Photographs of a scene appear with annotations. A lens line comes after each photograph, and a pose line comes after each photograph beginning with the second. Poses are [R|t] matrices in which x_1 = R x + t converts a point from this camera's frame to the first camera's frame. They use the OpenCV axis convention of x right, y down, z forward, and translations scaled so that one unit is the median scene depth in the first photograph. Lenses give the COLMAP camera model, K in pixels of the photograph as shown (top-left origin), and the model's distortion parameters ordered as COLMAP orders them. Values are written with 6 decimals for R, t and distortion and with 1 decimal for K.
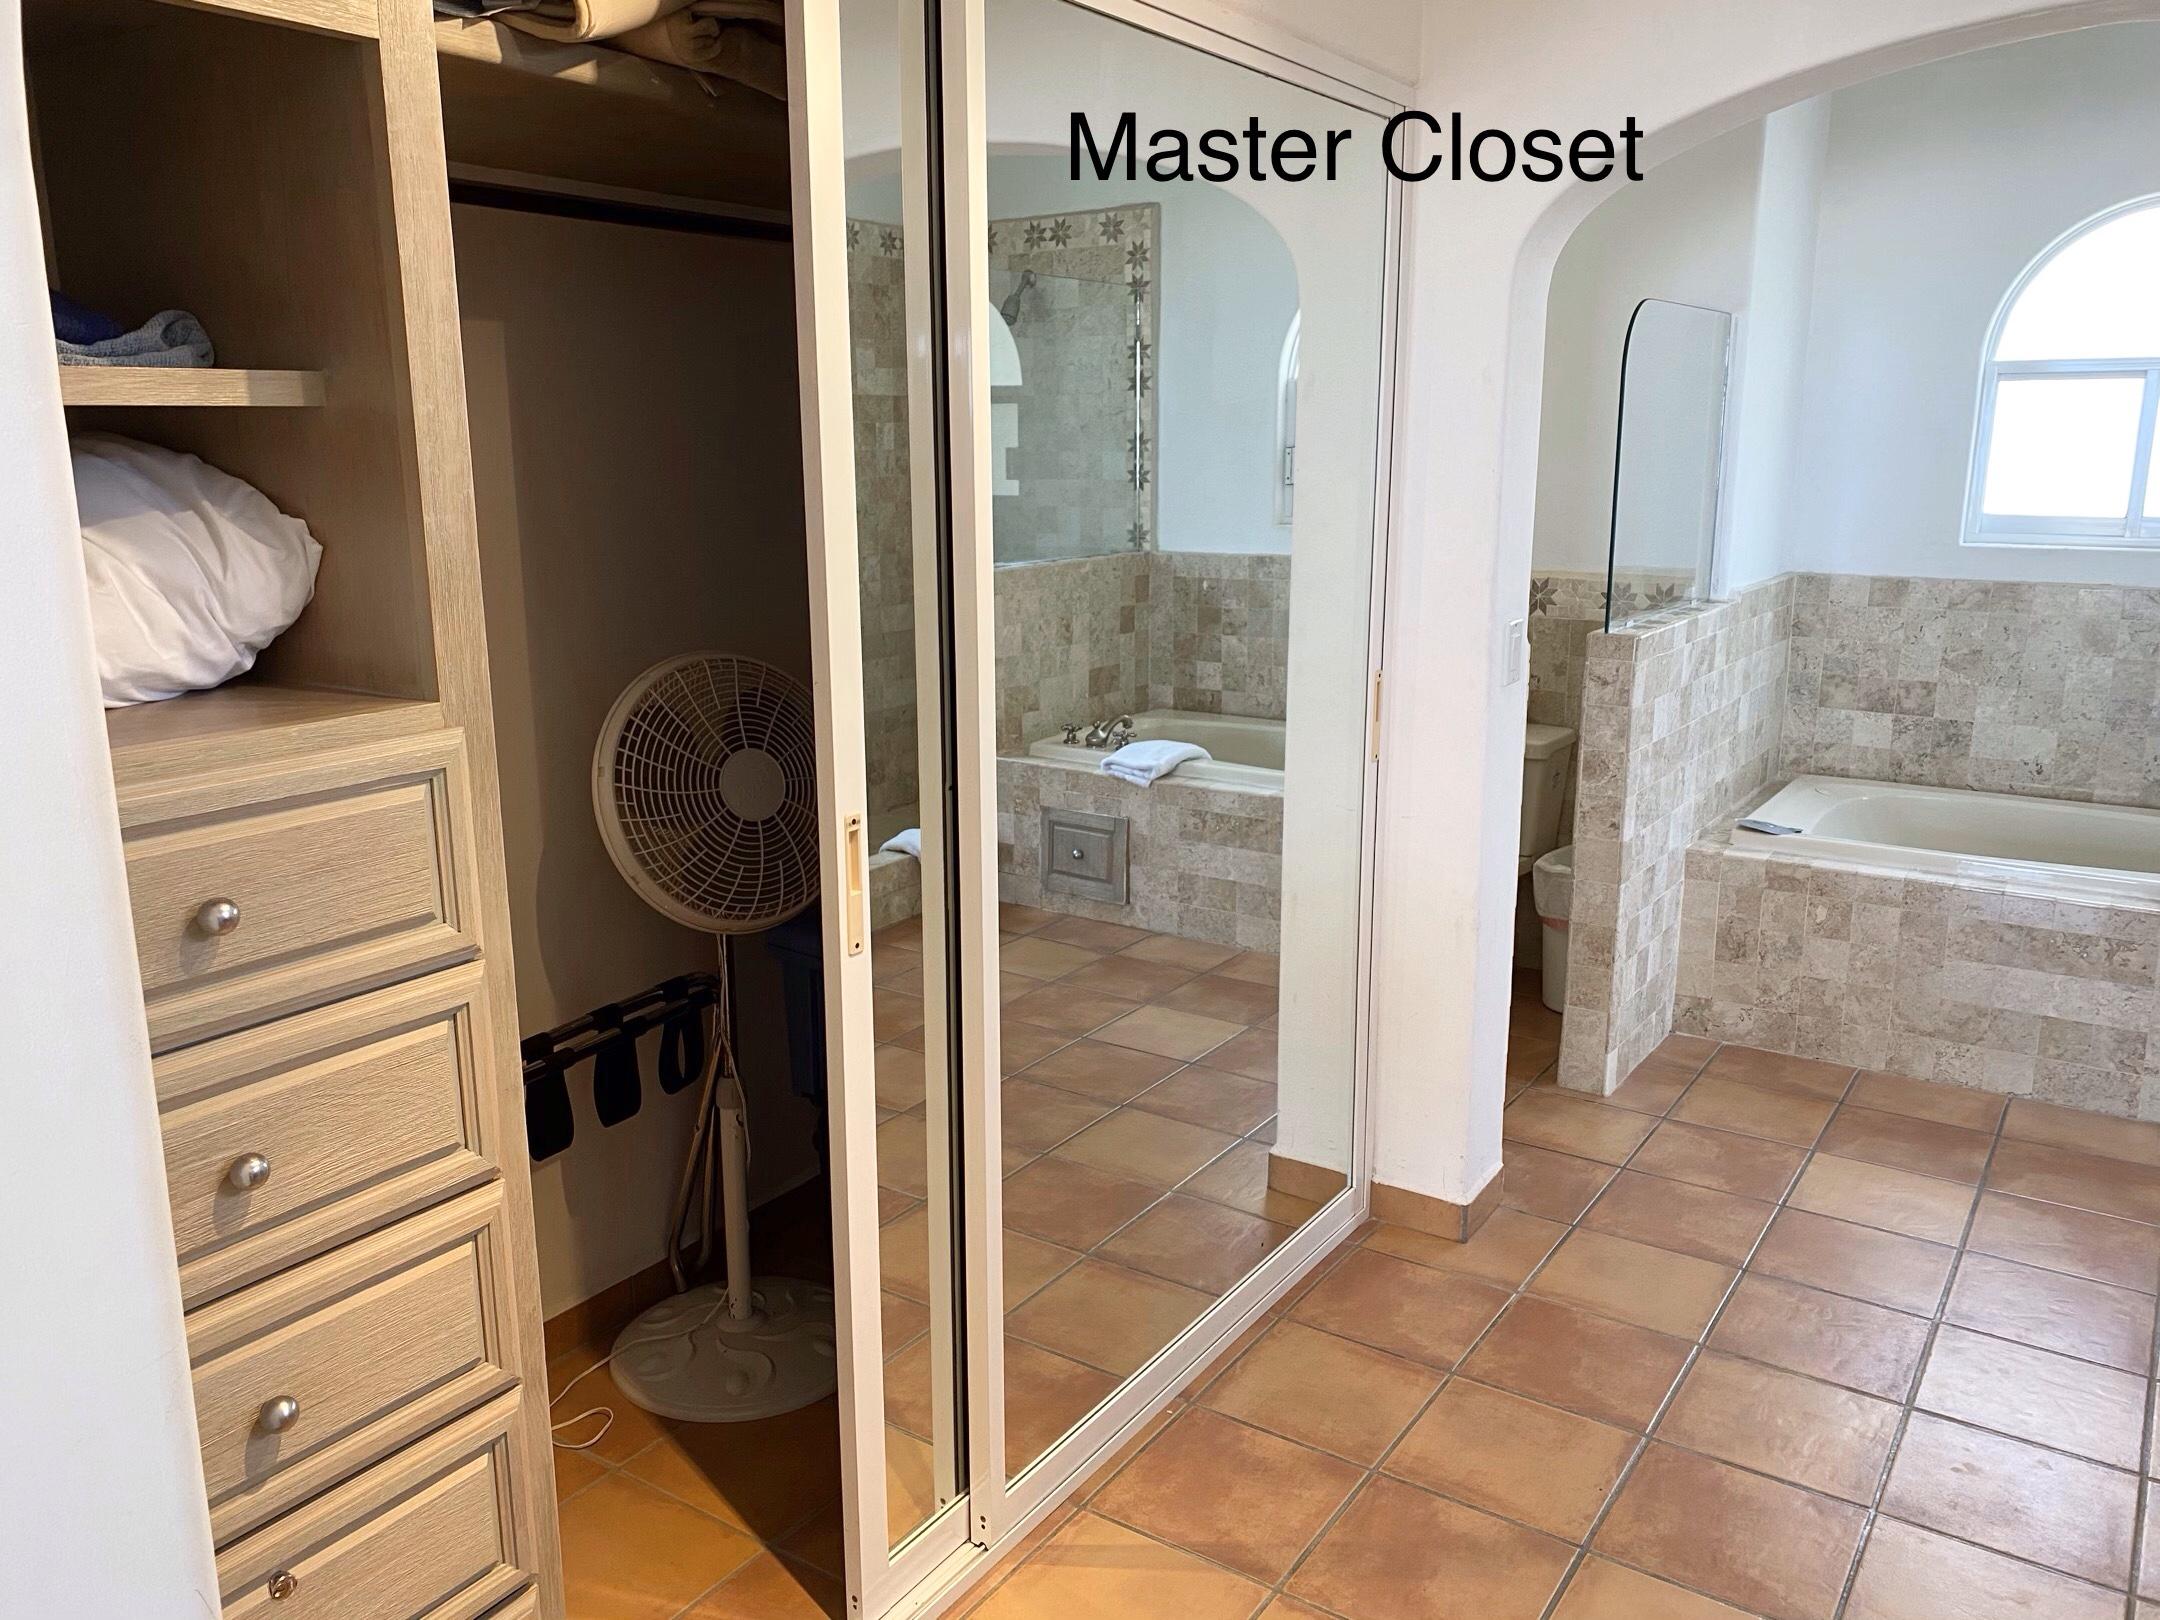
lens RADIAL K [[1641.5, 0, 1071.8], [0, 1641.5, 811.6], [0, 0, 1]] dist [0.007064, 0.013410]
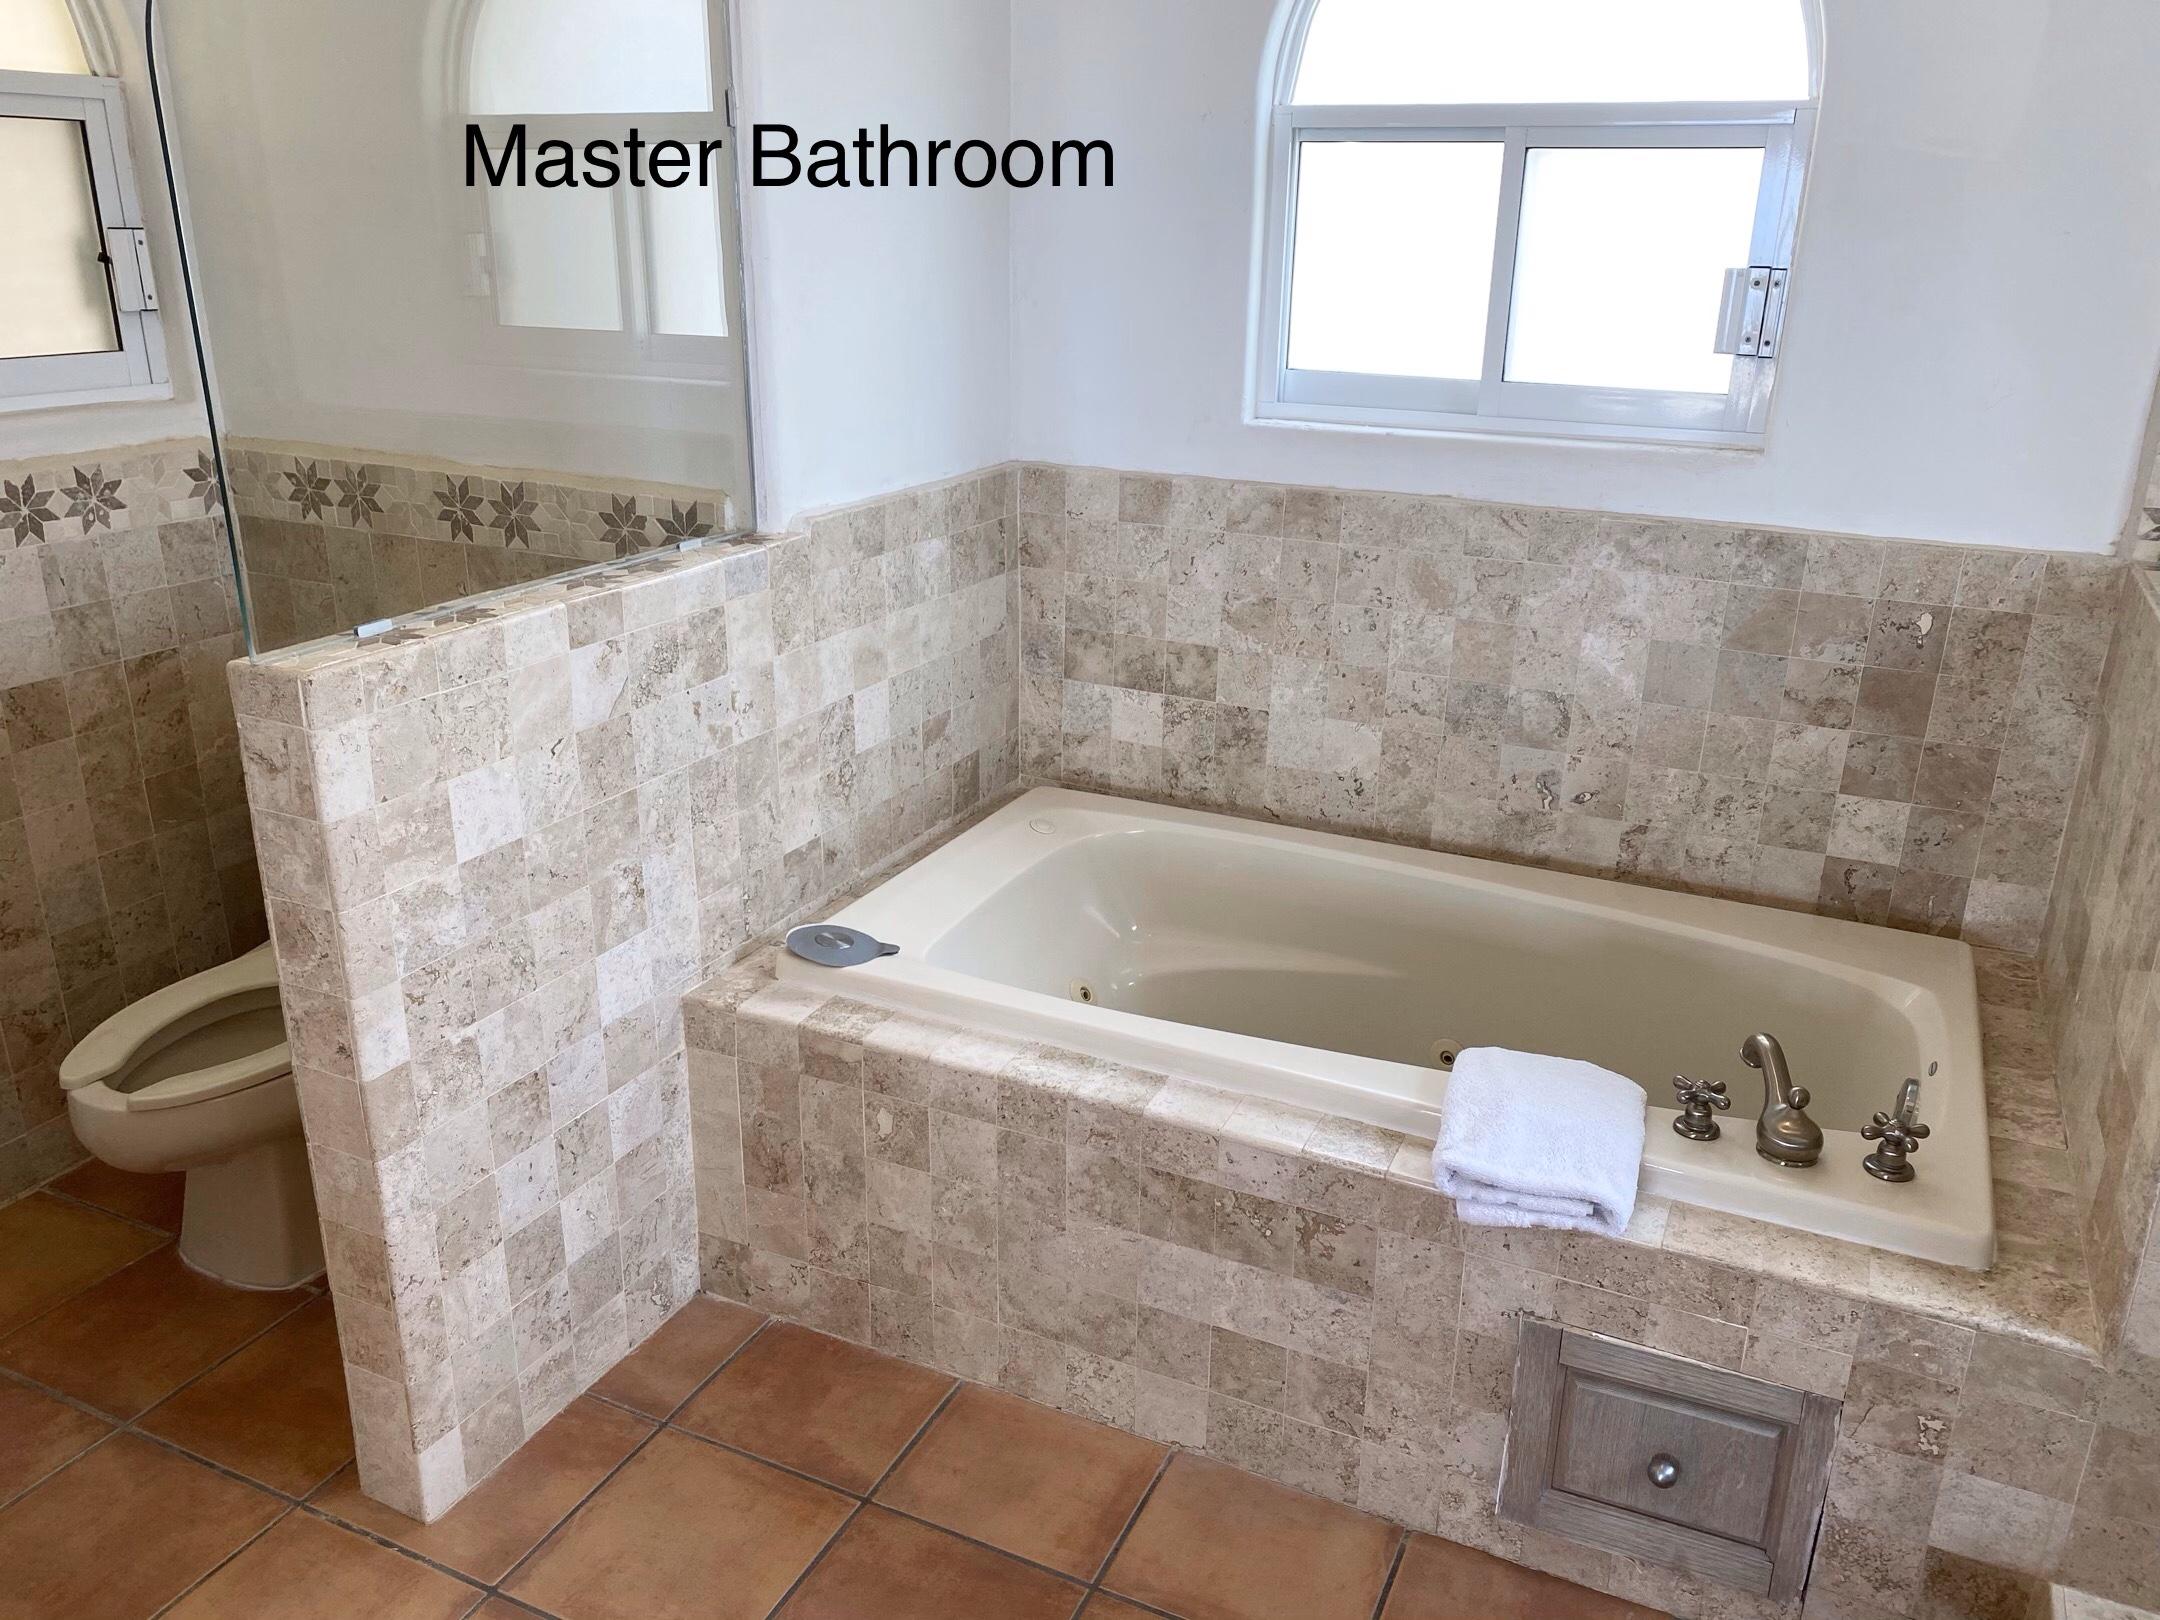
lens RADIAL K [[1623.9, 0, 1080.0], [0, 1623.9, 810.0], [0, 0, 1]] dist [0.118772, -0.312751]
pose [[0.987196, -0.035088, 0.155602, 0.444870], [0.015546, 0.992026, 0.125070, -0.113011], [-0.158750, -0.121049, 0.979870, 0.466387]]
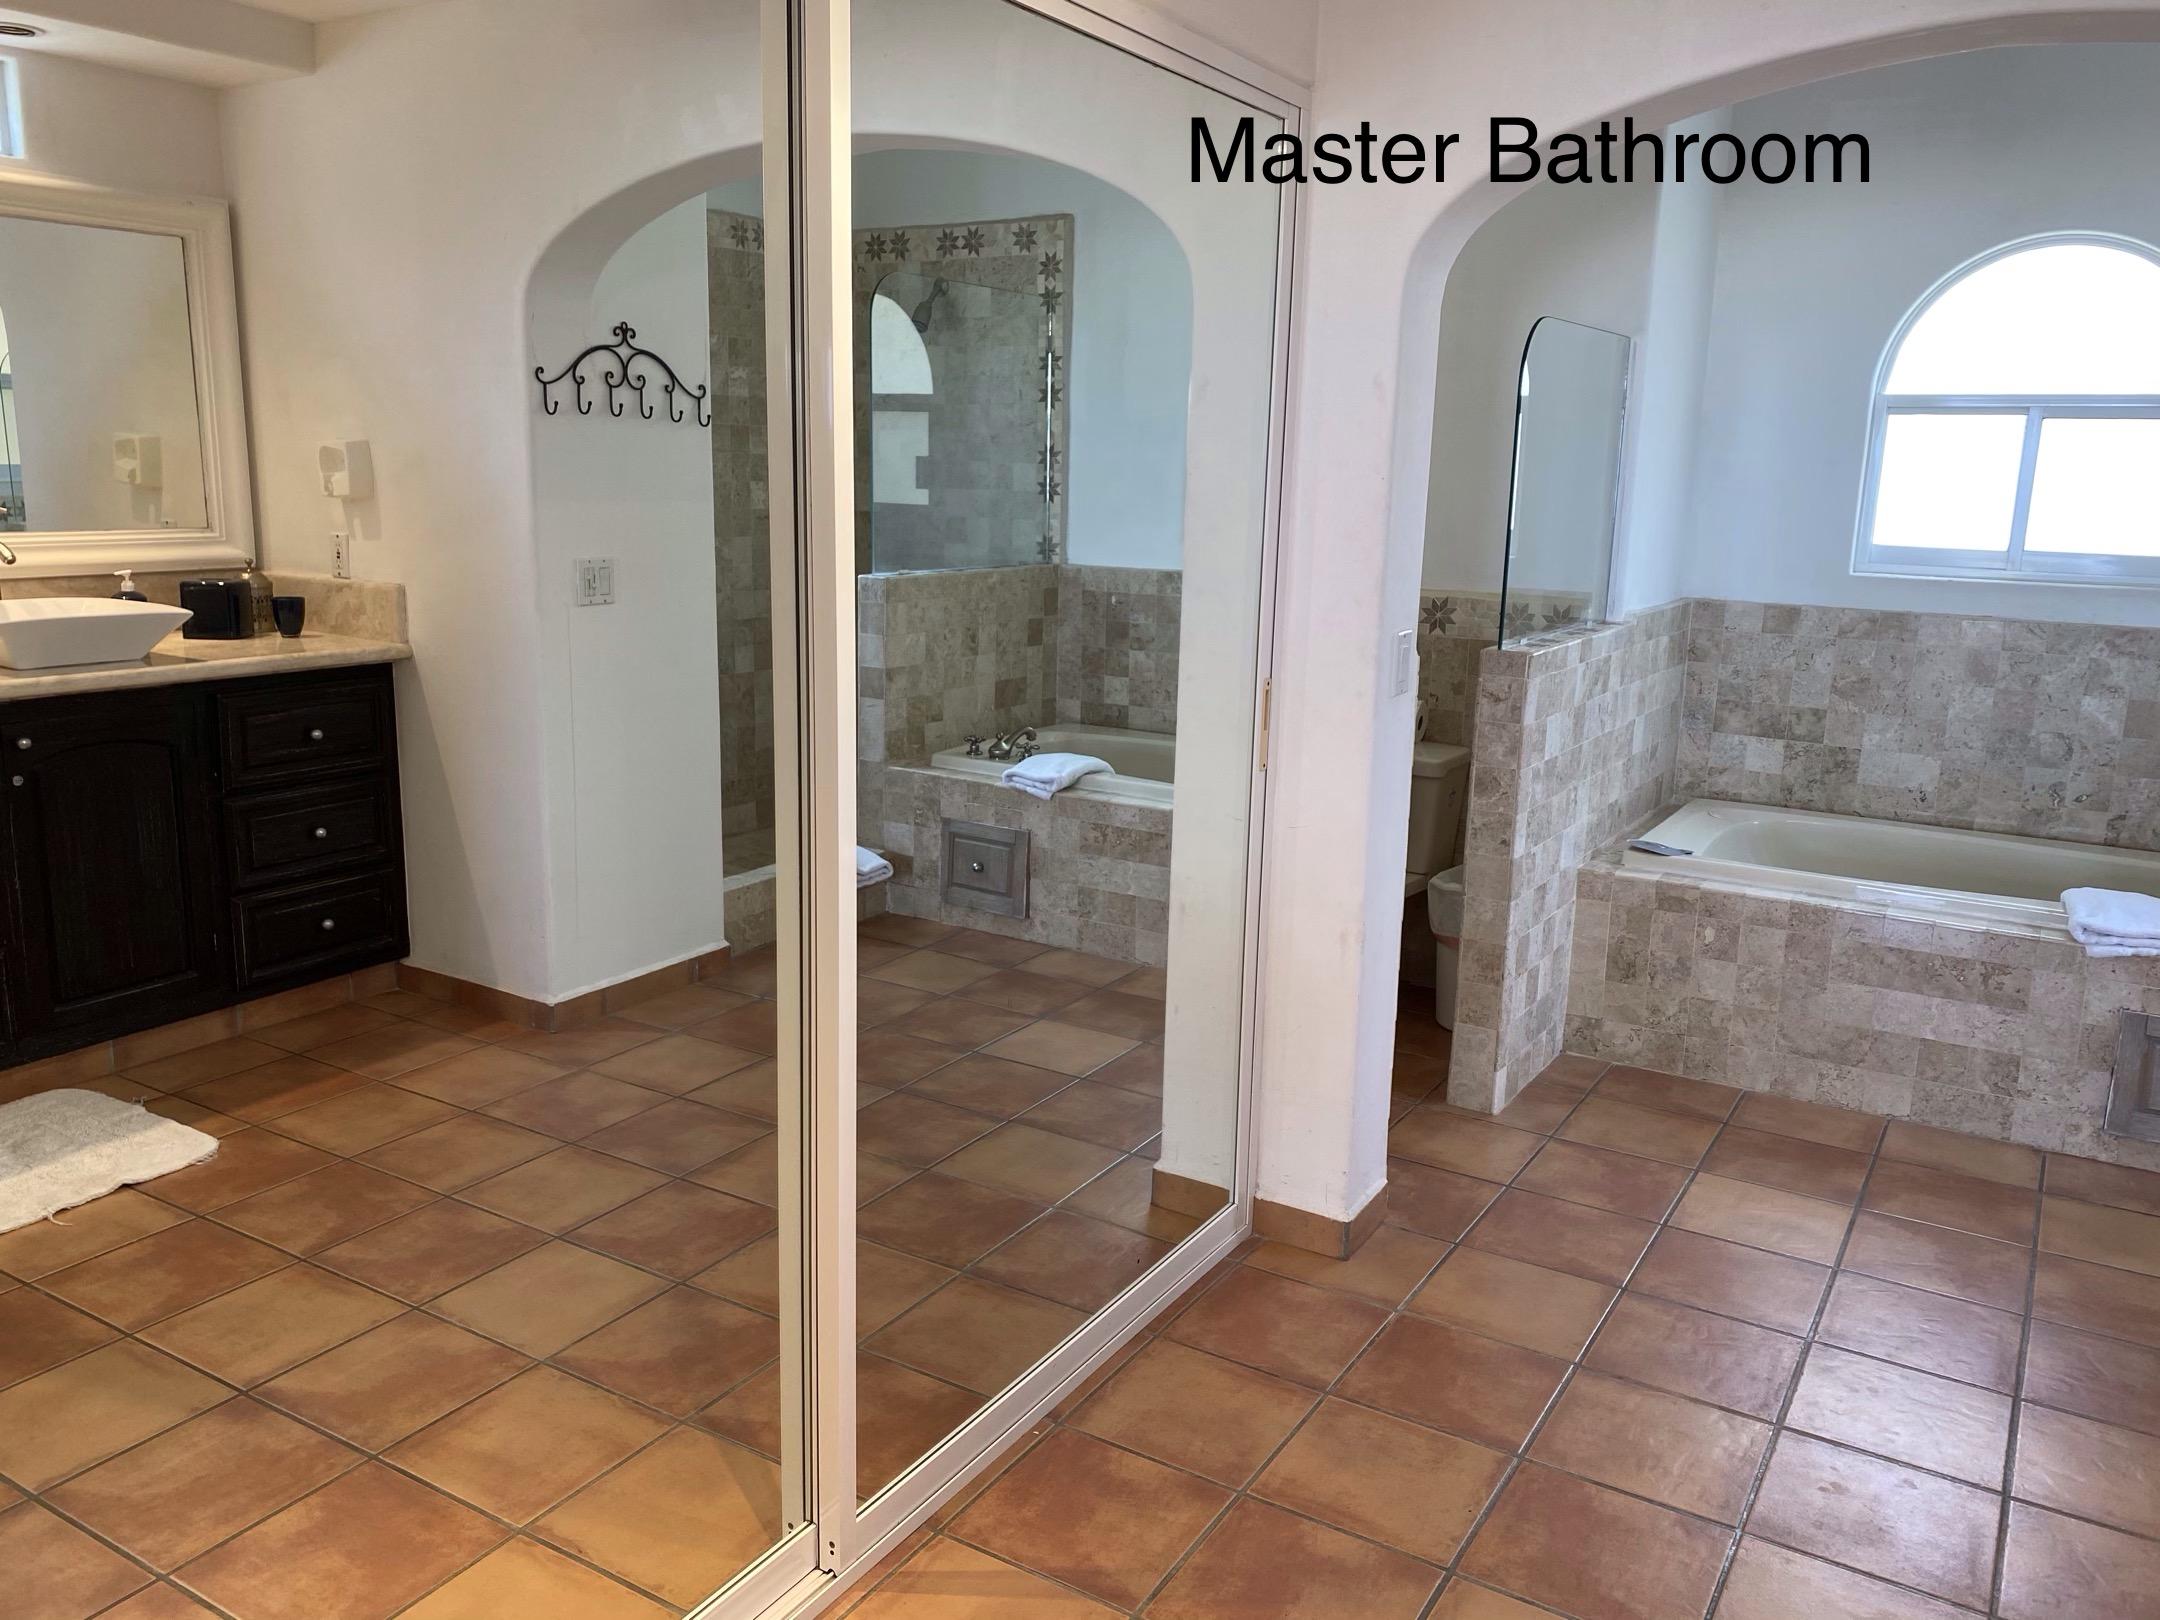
lens RADIAL K [[1641.3, 0, 1080.0], [0, 1641.3, 810.0], [0, 0, 1]] dist [0.010193, 0.011734]
pose [[0.998606, 0.017501, 0.049798, 0.020620], [-0.016764, 0.999744, -0.015173, 0.007613], [-0.050051, 0.014318, 0.998644, 0.014852]]
